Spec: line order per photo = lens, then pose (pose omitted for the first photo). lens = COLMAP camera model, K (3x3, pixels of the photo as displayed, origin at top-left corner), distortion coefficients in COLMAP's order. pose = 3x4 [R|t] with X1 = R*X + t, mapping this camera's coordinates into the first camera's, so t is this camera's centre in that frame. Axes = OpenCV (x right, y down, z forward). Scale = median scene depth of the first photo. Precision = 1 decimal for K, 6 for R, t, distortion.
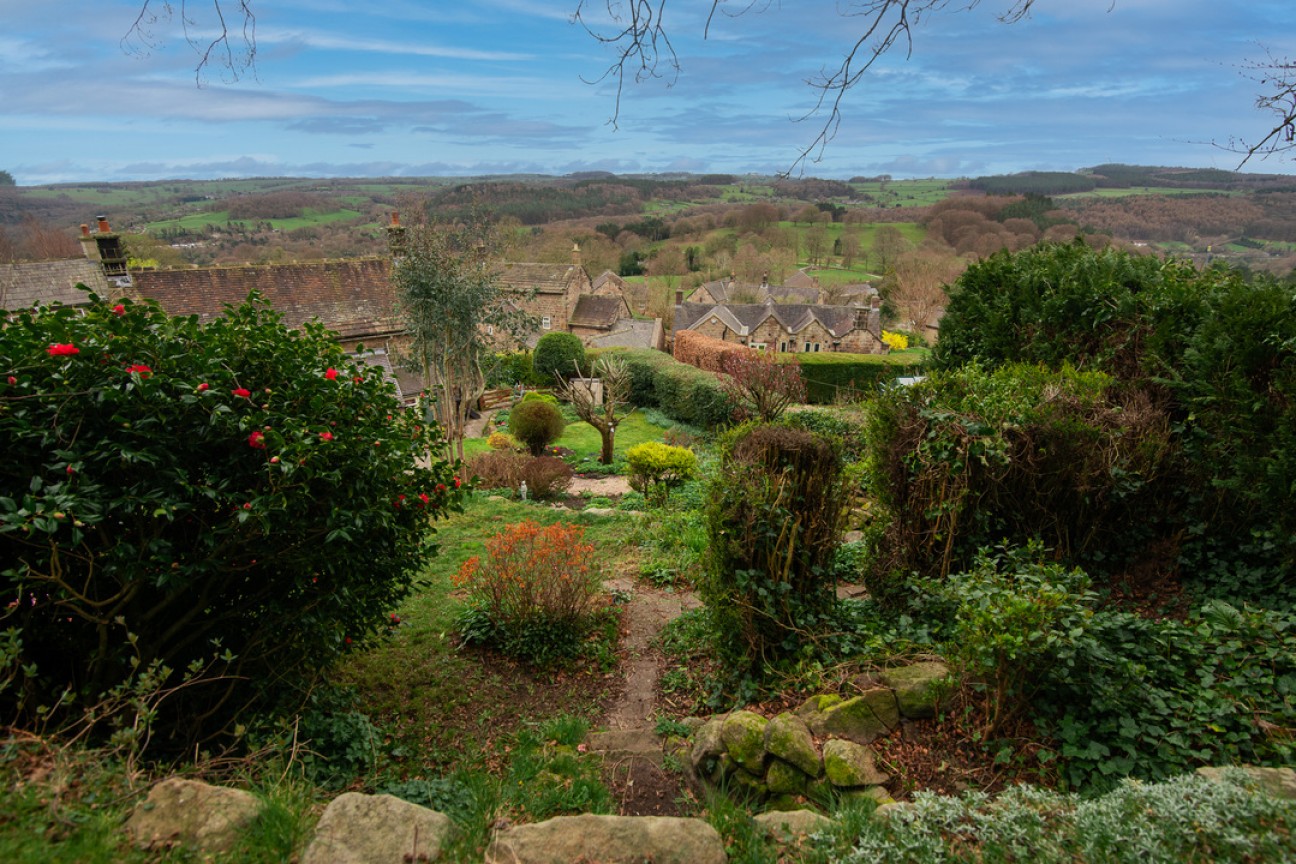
lens RADIAL K [[592.7, 0, 633.9], [0, 592.7, 428.1], [0, 0, 1]] dist [-0.017757, 0.000186]
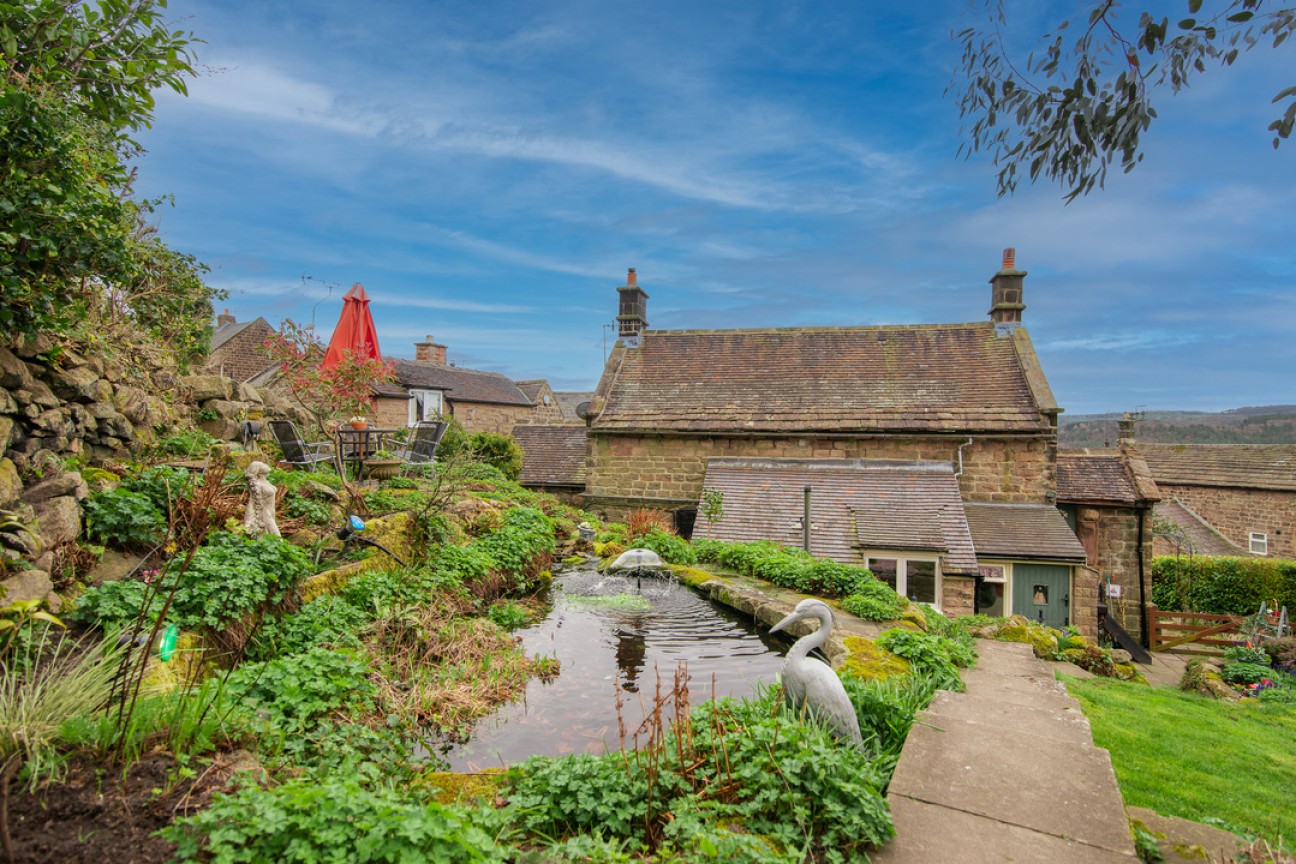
lens RADIAL K [[608.8, 0, 675.0], [0, 608.8, 419.9], [0, 0, 1]] dist [-0.016139, 0.000643]
pose [[0.662851, -0.008717, -0.748701, -0.188927], [-0.283308, 0.922670, -0.261565, 0.038111], [0.693084, 0.385491, 0.609123, 0.499835]]
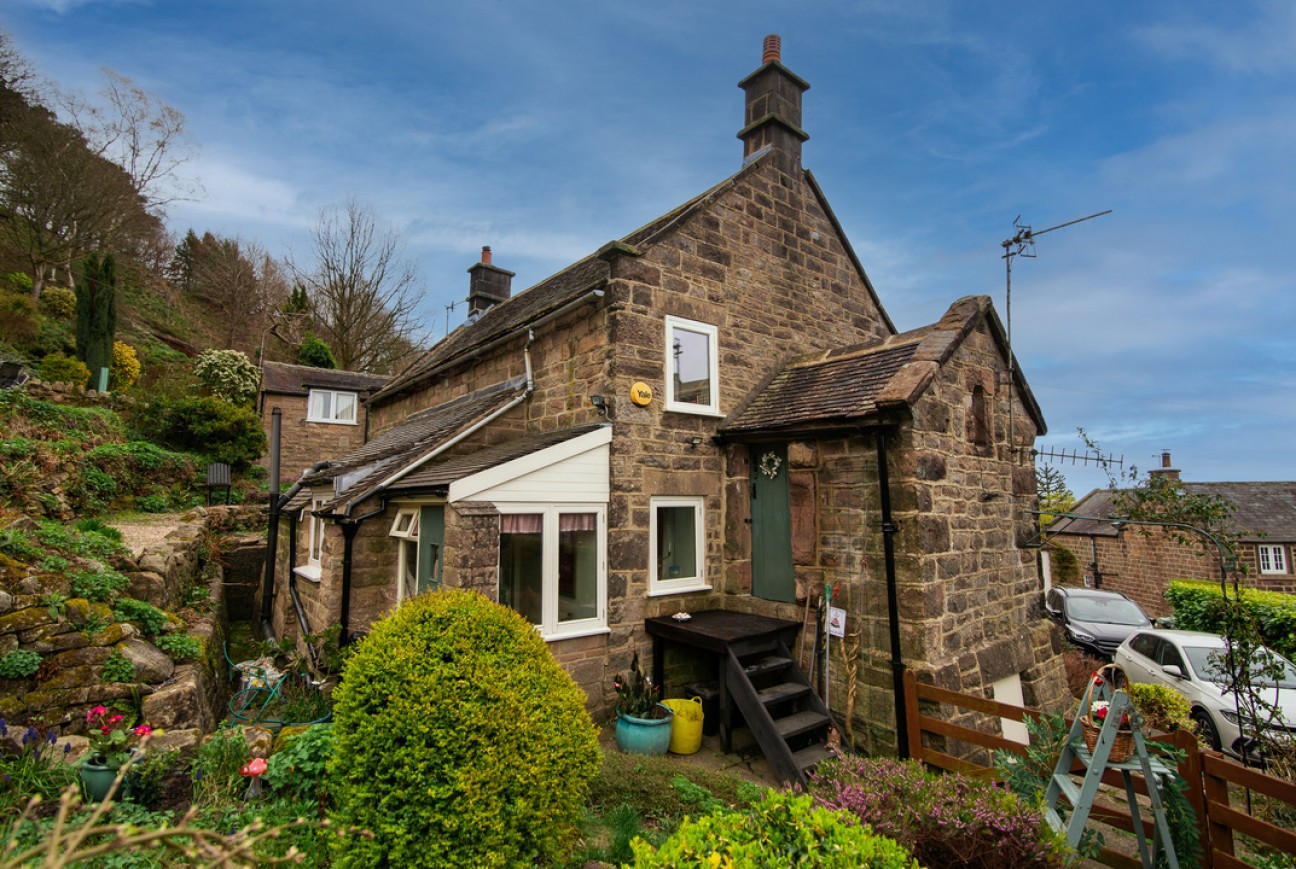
lens RADIAL K [[615.6, 0, 649.4], [0, 615.6, 422.4], [0, 0, 1]] dist [-0.017933, 0.000194]
pose [[0.067453, -0.134998, -0.988547, -0.085994], [-0.373811, 0.915215, -0.150491, -0.085626], [0.925049, 0.379681, 0.011271, 1.079364]]
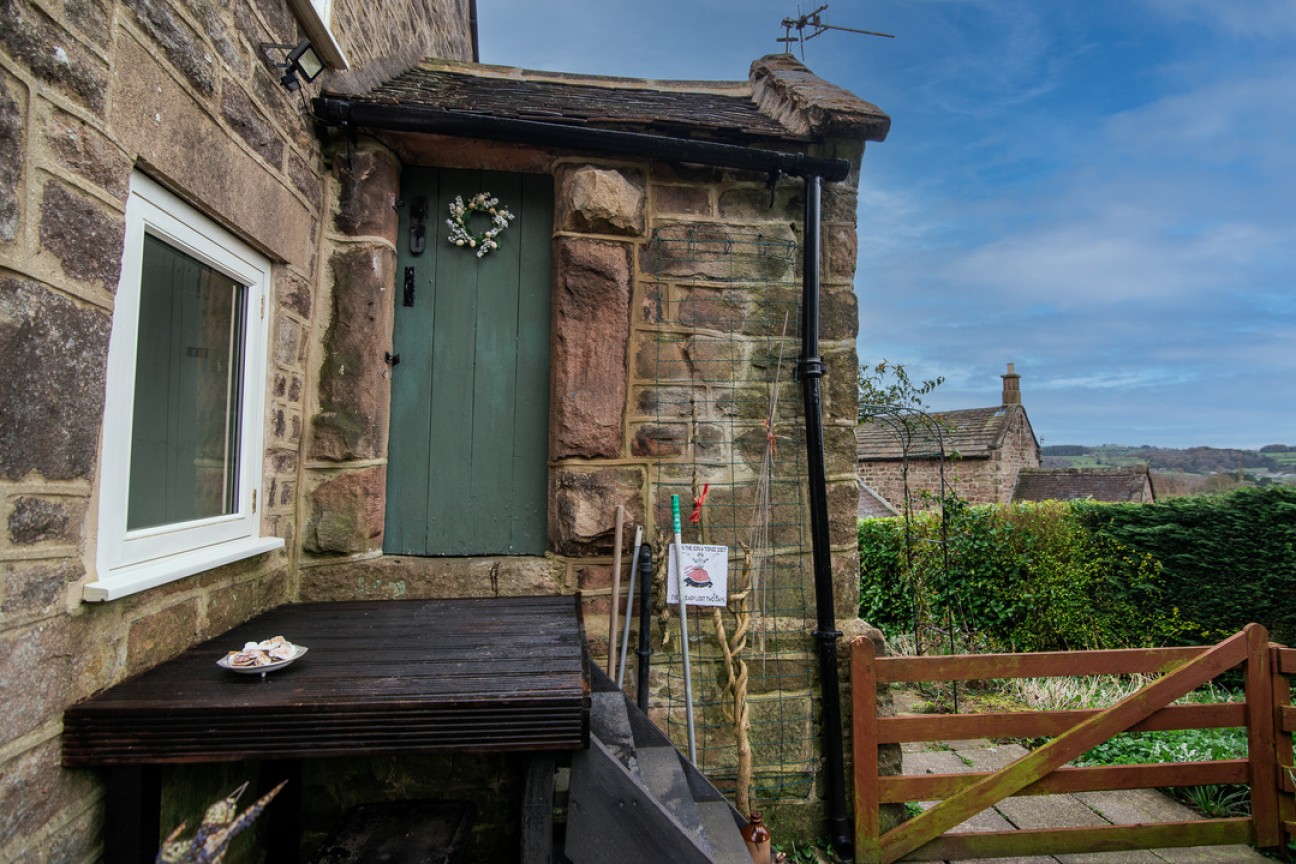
lens RADIAL K [[615.6, 0, 649.4], [0, 615.6, 419.9], [0, 0, 1]] dist [-0.017933, 0.000194]
pose [[0.895193, -0.030008, -0.444668, -0.297340], [-0.168452, 0.900937, -0.399921, -0.056628], [0.412619, 0.432912, 0.801457, 1.079107]]
